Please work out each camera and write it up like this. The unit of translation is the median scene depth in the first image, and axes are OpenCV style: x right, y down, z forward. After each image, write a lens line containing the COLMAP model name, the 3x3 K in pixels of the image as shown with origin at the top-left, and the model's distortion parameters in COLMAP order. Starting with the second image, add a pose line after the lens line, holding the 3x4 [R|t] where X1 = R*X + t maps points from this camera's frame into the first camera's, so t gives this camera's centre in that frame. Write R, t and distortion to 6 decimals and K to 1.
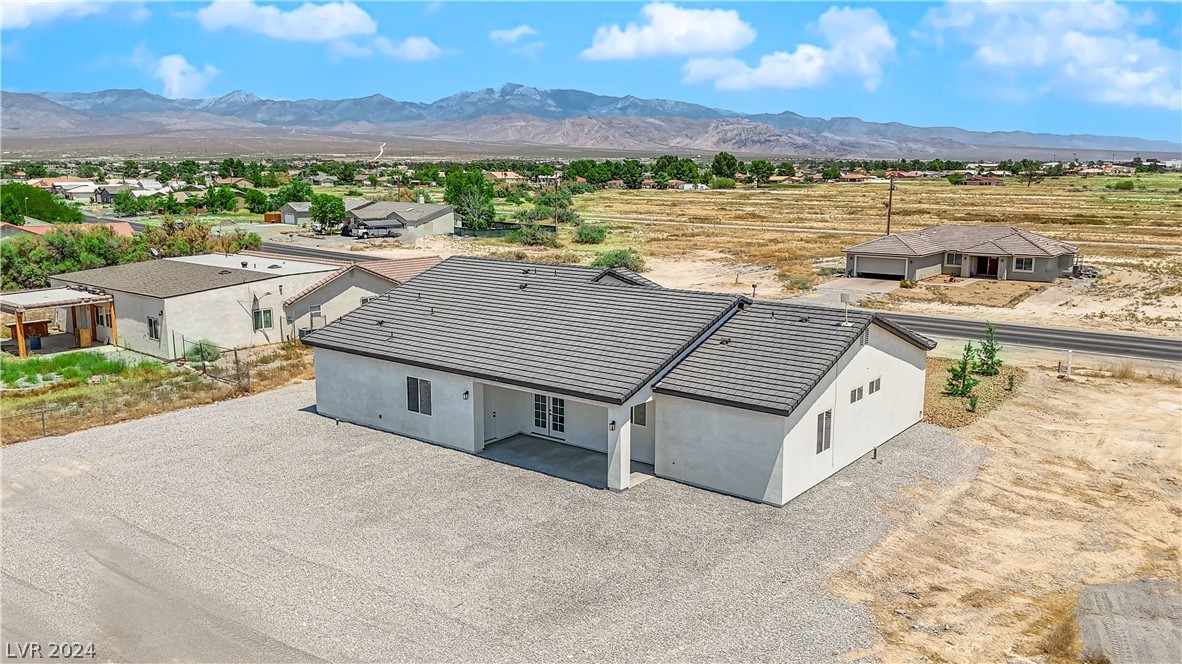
lens RADIAL K [[921.3, 0, 595.4], [0, 921.3, 318.8], [0, 0, 1]] dist [0.038684, 0.003178]
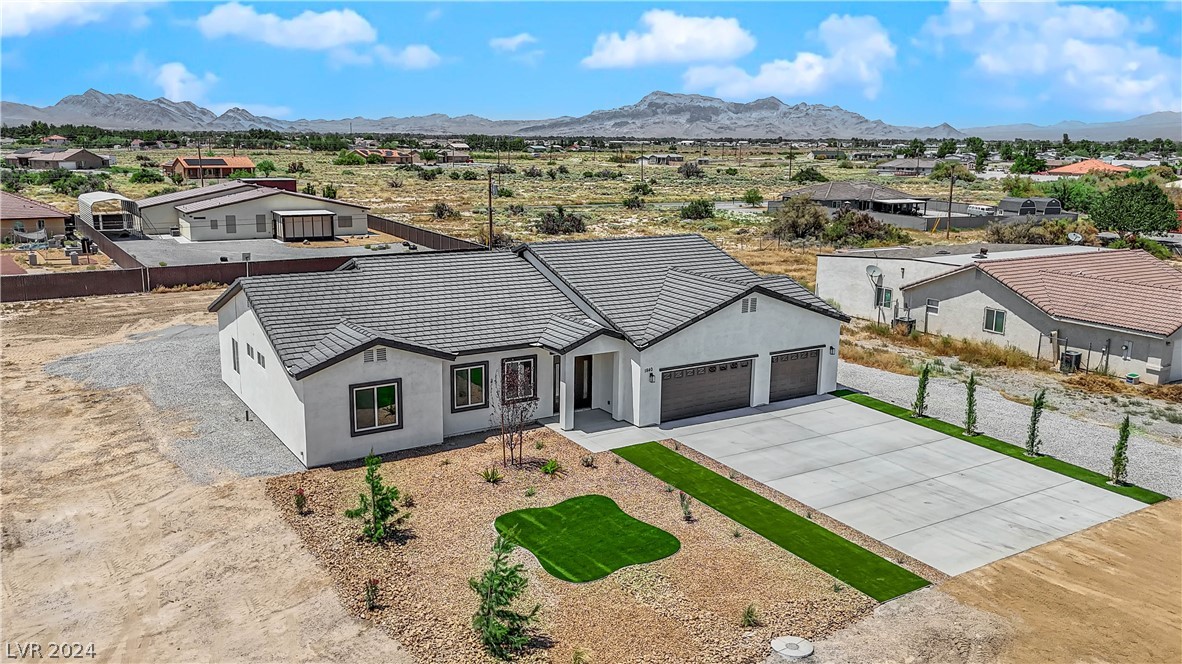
lens RADIAL K [[930.5, 0, 591.0], [0, 930.5, 332.0], [0, 0, 1]] dist [0.037820, -0.014183]
pose [[-0.325855, 0.195541, -0.924977, 0.093336], [-0.171813, 0.949837, 0.261324, -0.023580], [0.929677, 0.244076, -0.275913, 0.134799]]
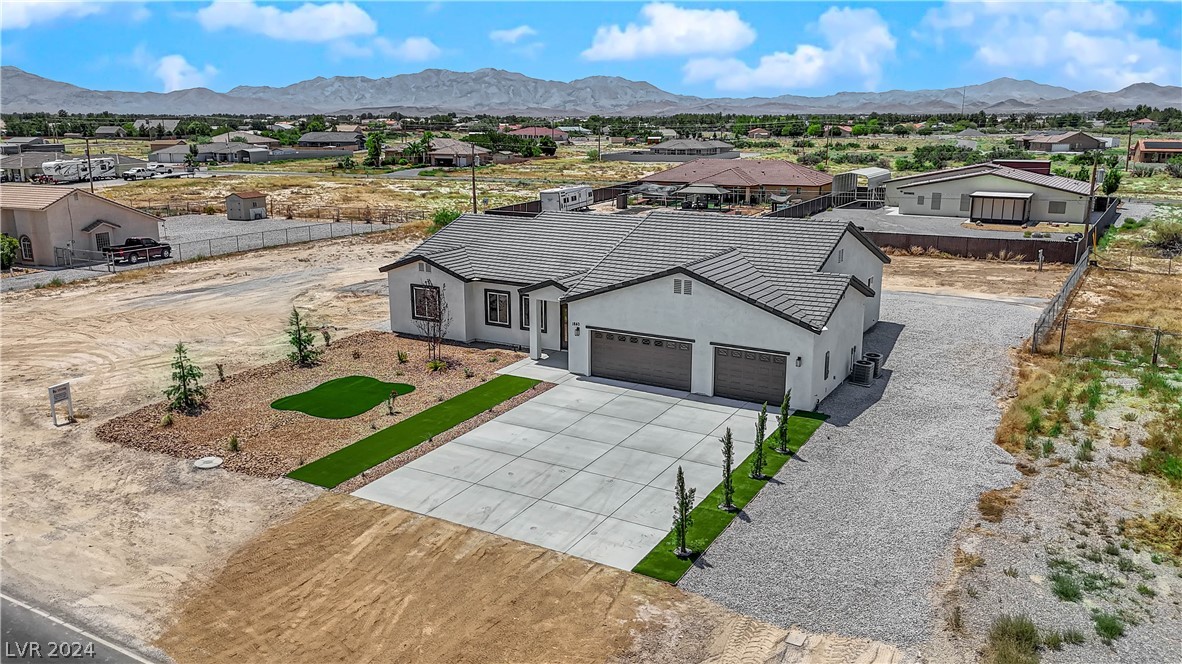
lens RADIAL K [[896.7, 0, 594.5], [0, 896.7, 336.1], [0, 0, 1]] dist [0.065608, -0.064359]
pose [[-0.990103, 0.043406, -0.133464, 0.023287], [-0.013482, 0.917157, 0.398299, -0.034970], [0.139695, 0.396156, -0.907494, 0.203044]]
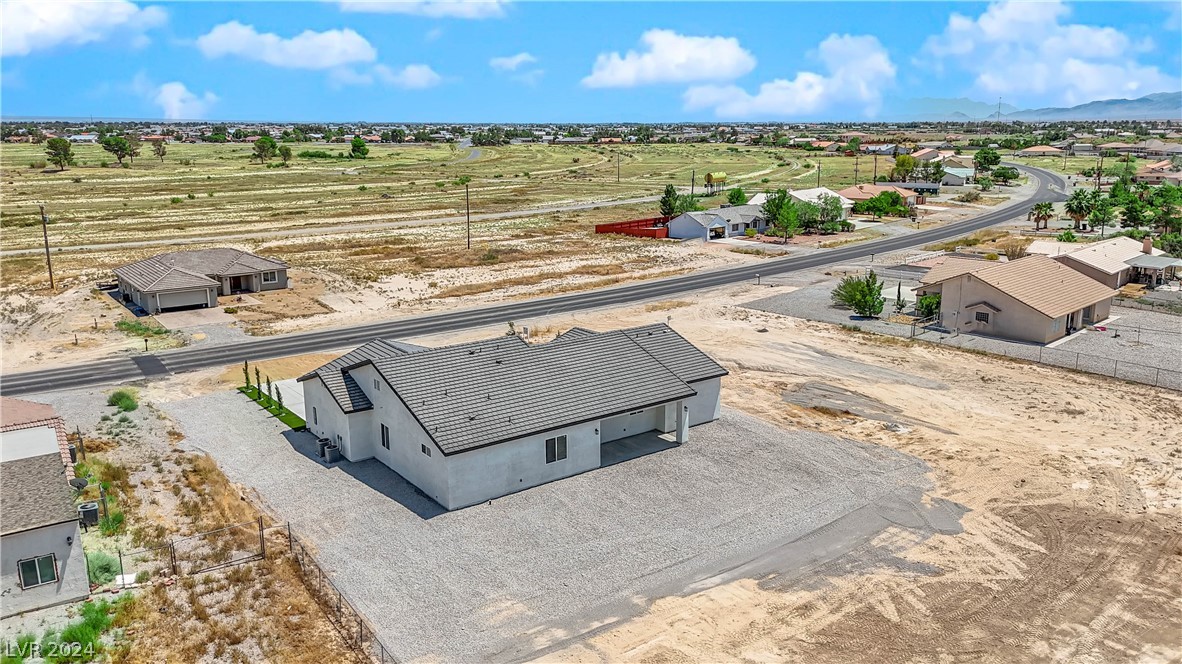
lens RADIAL K [[896.7, 0, 594.5], [0, 896.7, 336.1], [0, 0, 1]] dist [0.065608, -0.064359]
pose [[0.266475, -0.223150, 0.937654, -0.126649], [0.159623, 0.969613, 0.185392, -0.029402], [-0.950532, 0.100269, 0.293998, 0.045921]]
